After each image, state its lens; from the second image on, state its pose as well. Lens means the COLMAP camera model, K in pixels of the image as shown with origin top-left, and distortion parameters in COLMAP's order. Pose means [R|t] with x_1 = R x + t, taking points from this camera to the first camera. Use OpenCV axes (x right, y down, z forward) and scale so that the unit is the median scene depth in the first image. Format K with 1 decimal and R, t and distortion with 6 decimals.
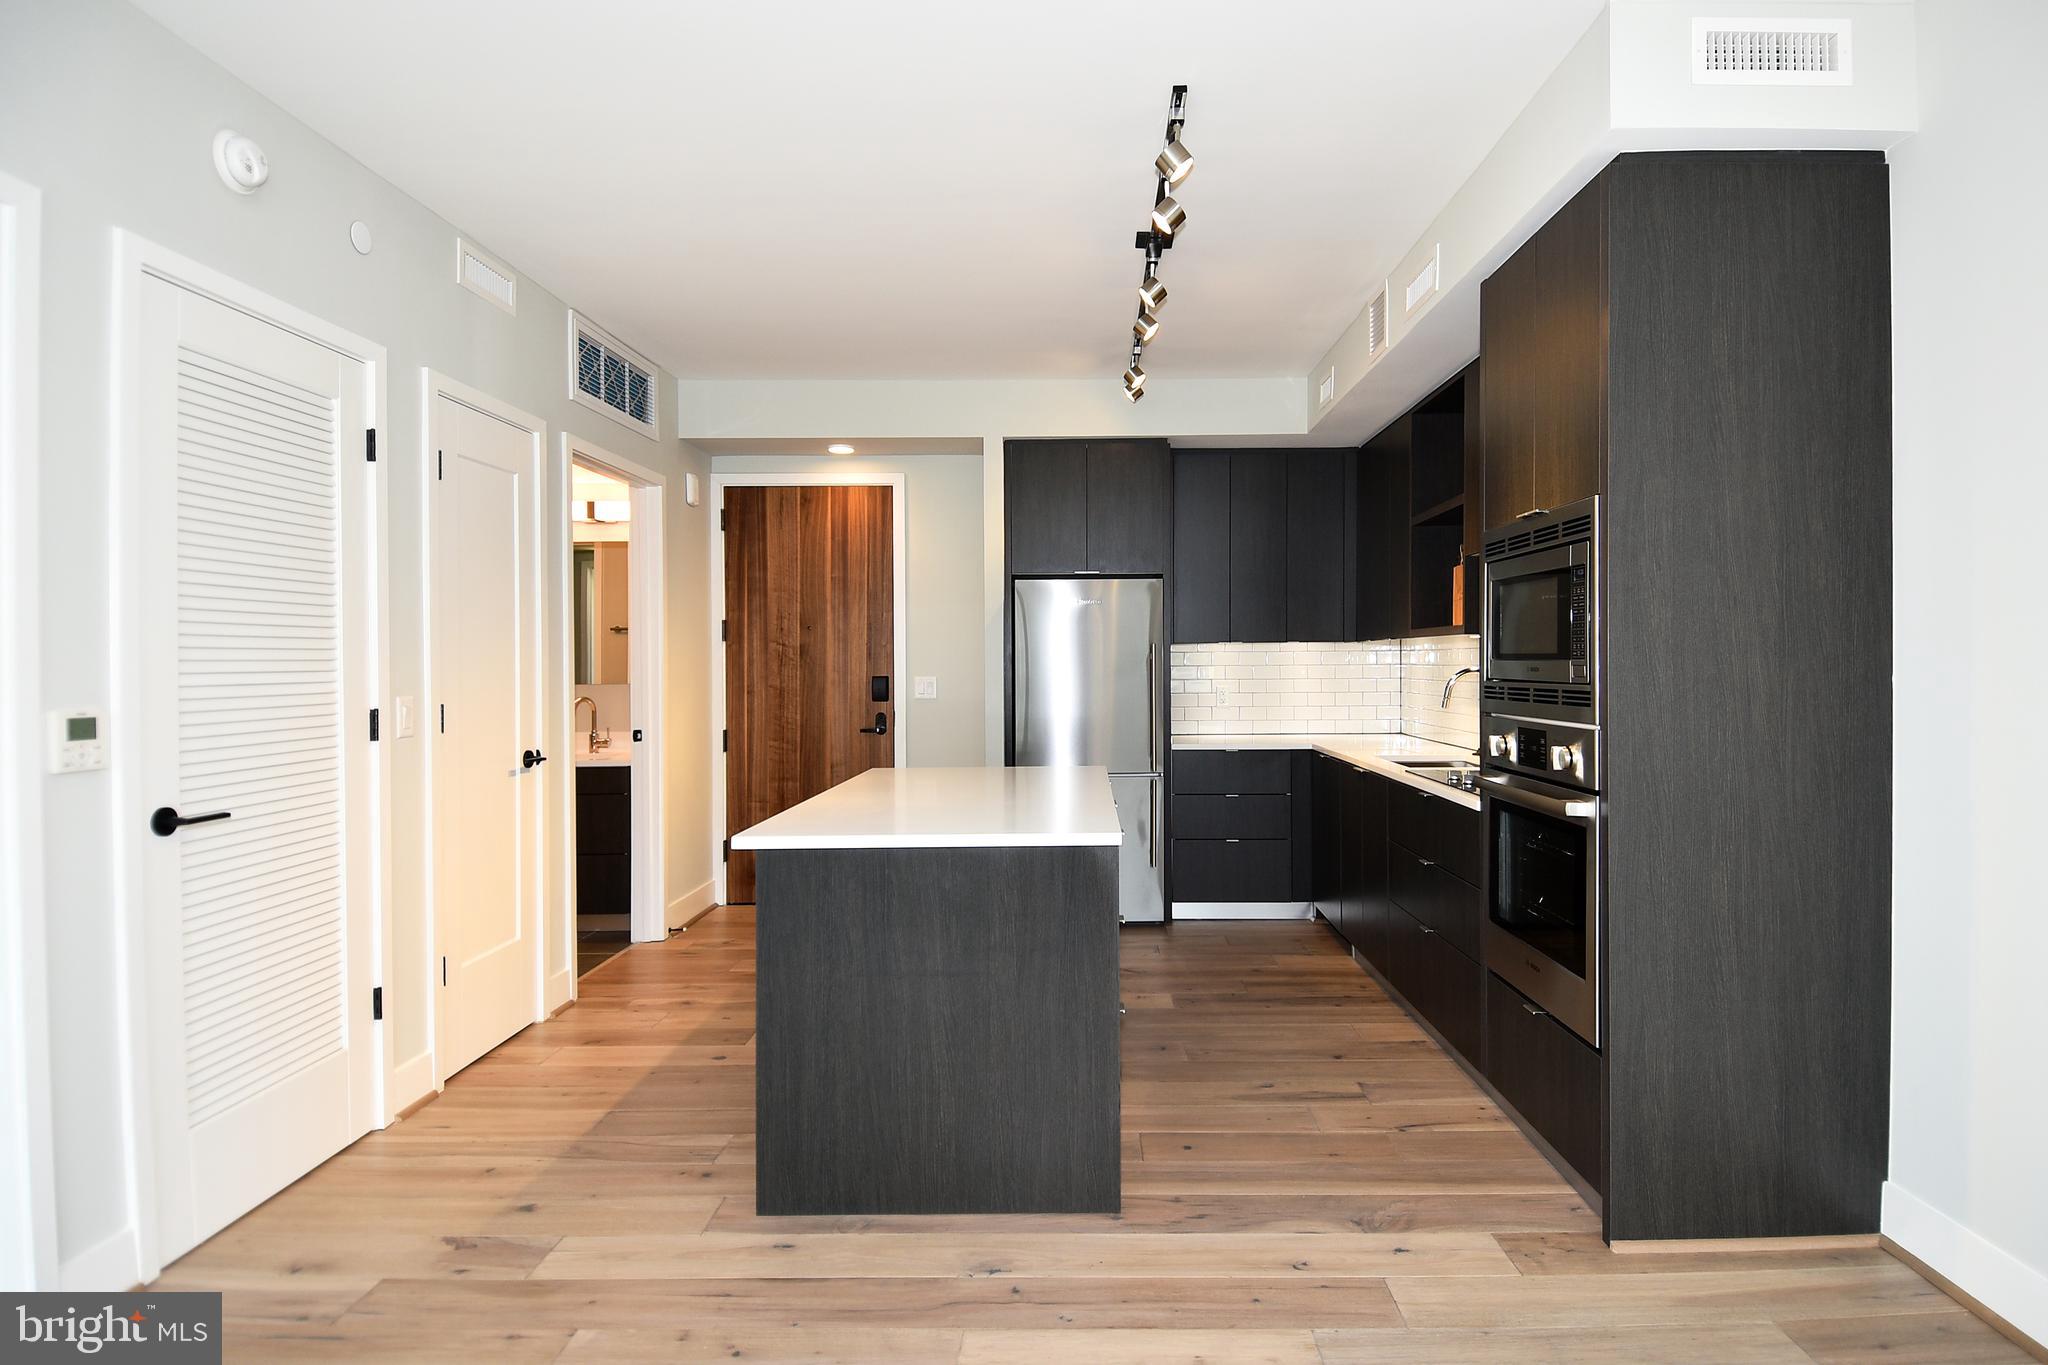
lens RADIAL K [[1053.0, 0, 1091.9], [0, 1053.0, 676.5], [0, 0, 1]] dist [0.046813, -0.053411]
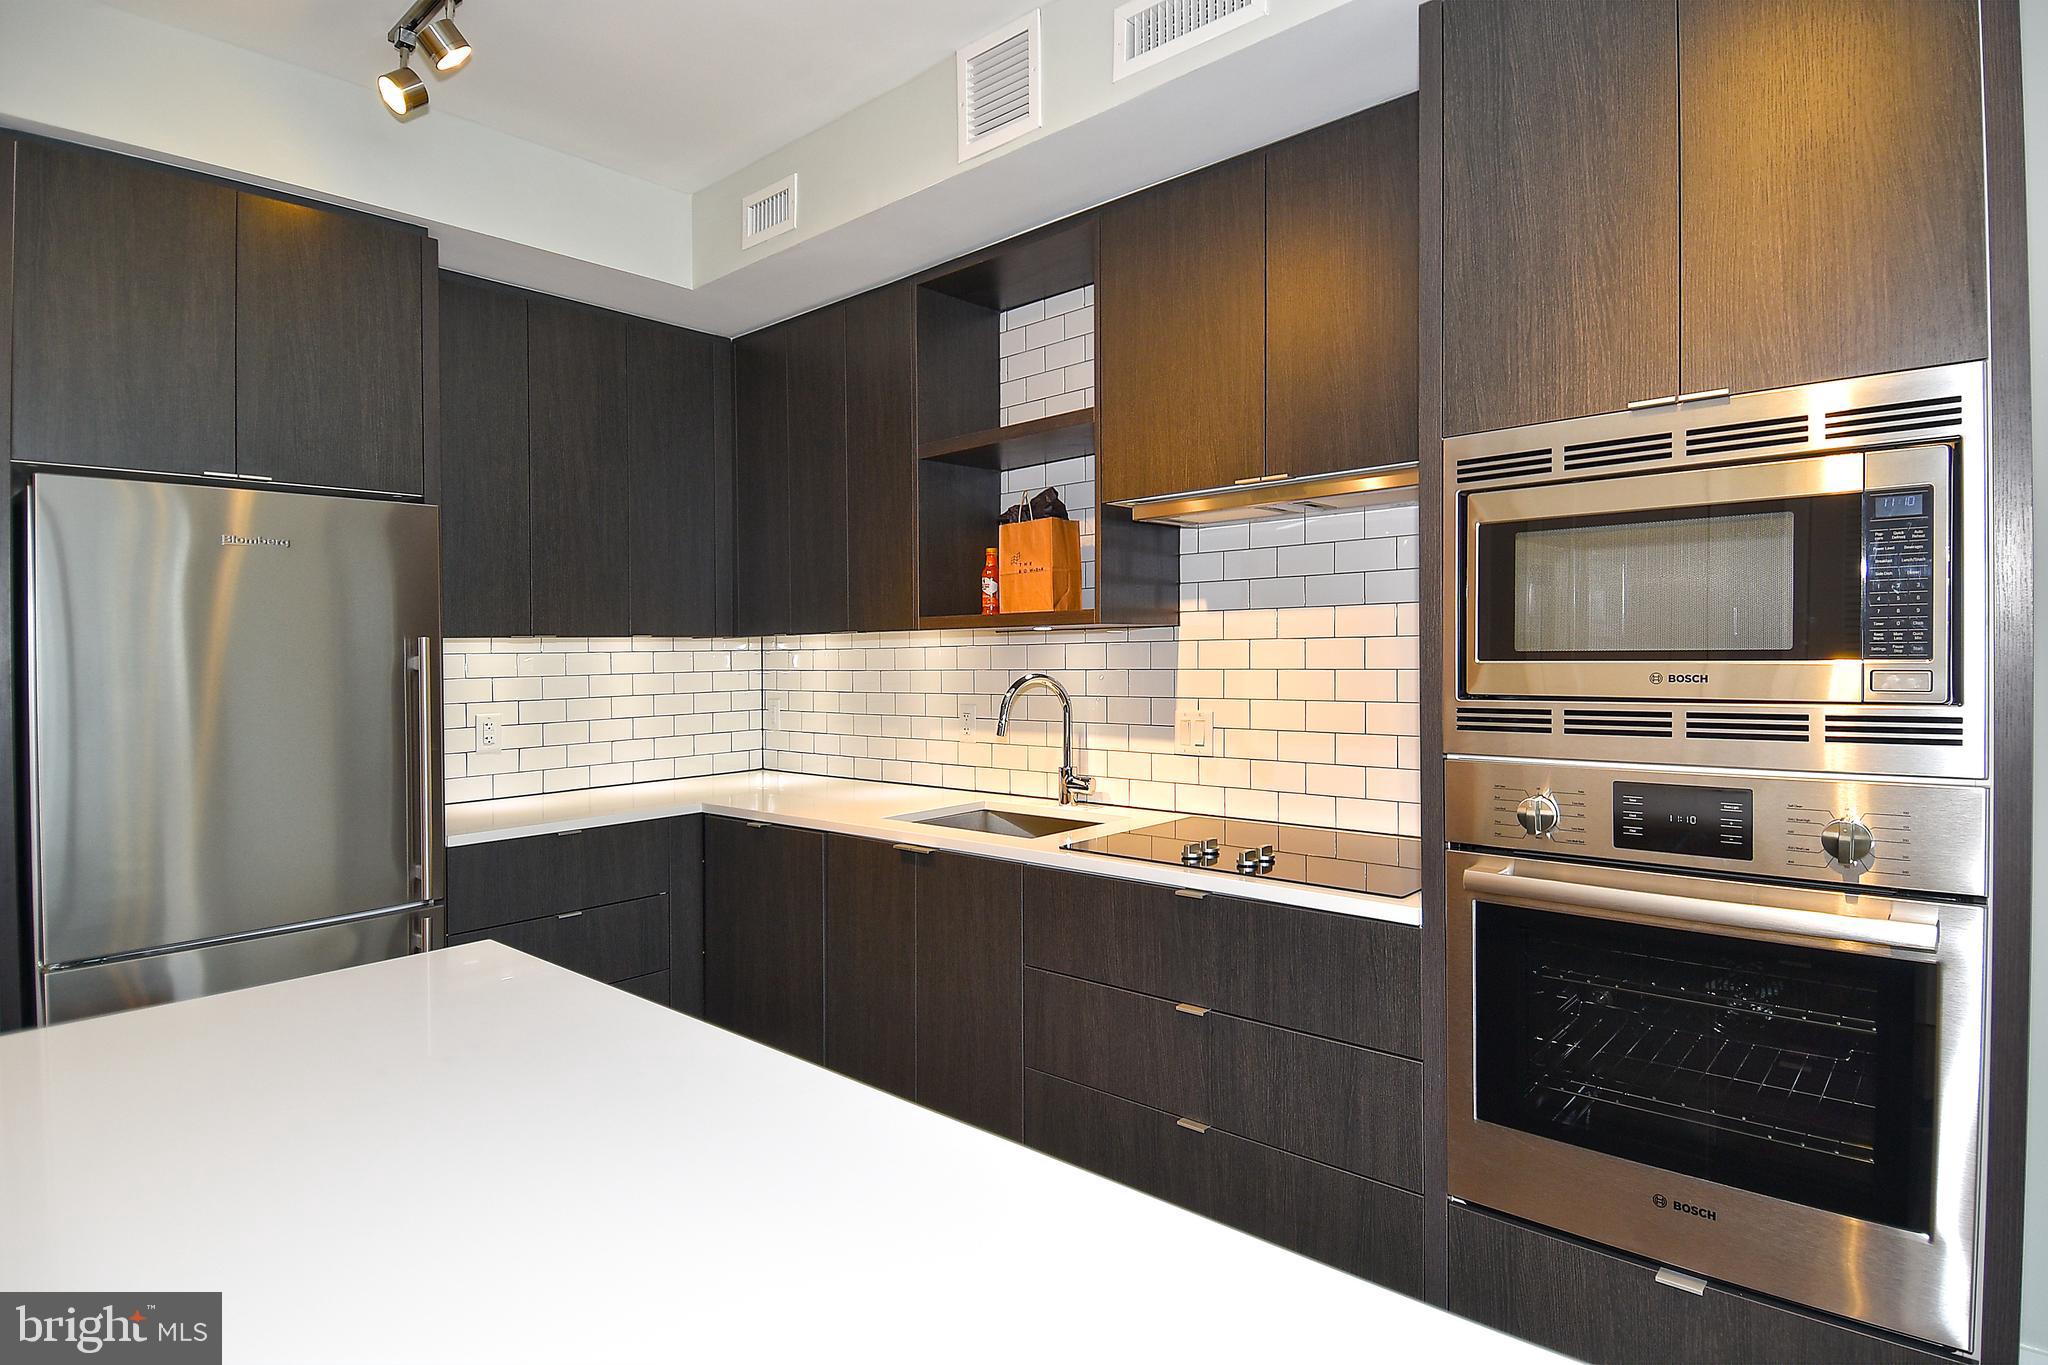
lens RADIAL K [[1066.4, 0, 1056.3], [0, 1066.4, 665.2], [0, 0, 1]] dist [0.053644, -0.057350]
pose [[0.654129, -0.009576, 0.756322, -0.123204], [0.018439, 0.999825, -0.003288, -0.009393], [-0.756158, 0.016097, 0.654191, 0.449890]]
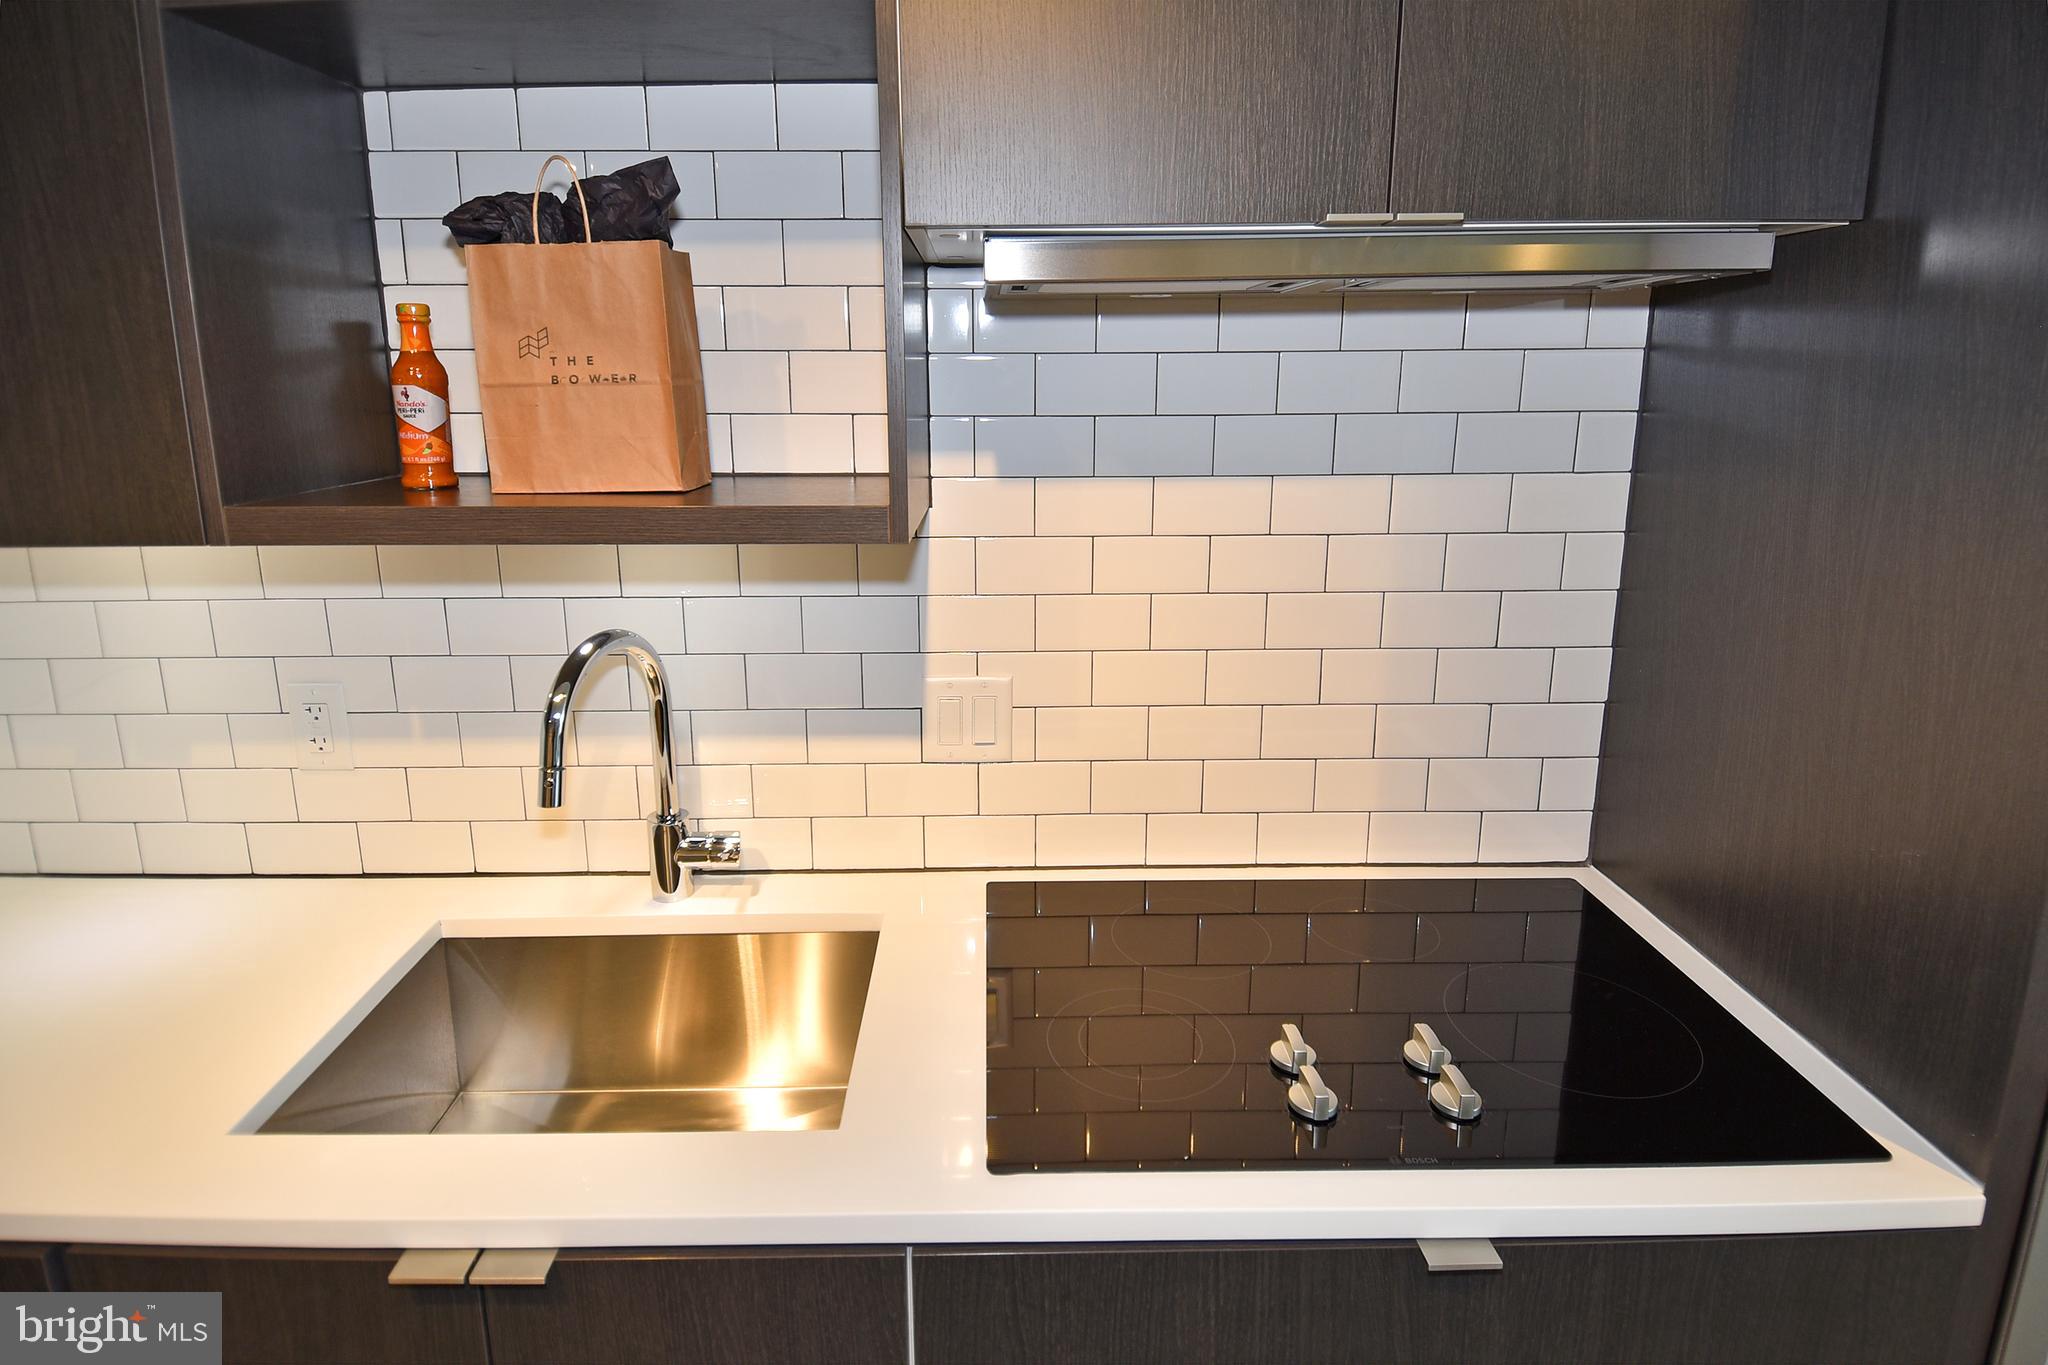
lens RADIAL K [[1107.5, 0, 1014.2], [0, 1107.5, 620.7], [0, 0, 1]] dist [0.057170, -0.065336]
pose [[-0.005187, -0.204712, 0.978808, 0.058348], [0.017417, 0.978655, 0.204772, -0.057887], [-0.999835, 0.018110, -0.001511, 0.738452]]
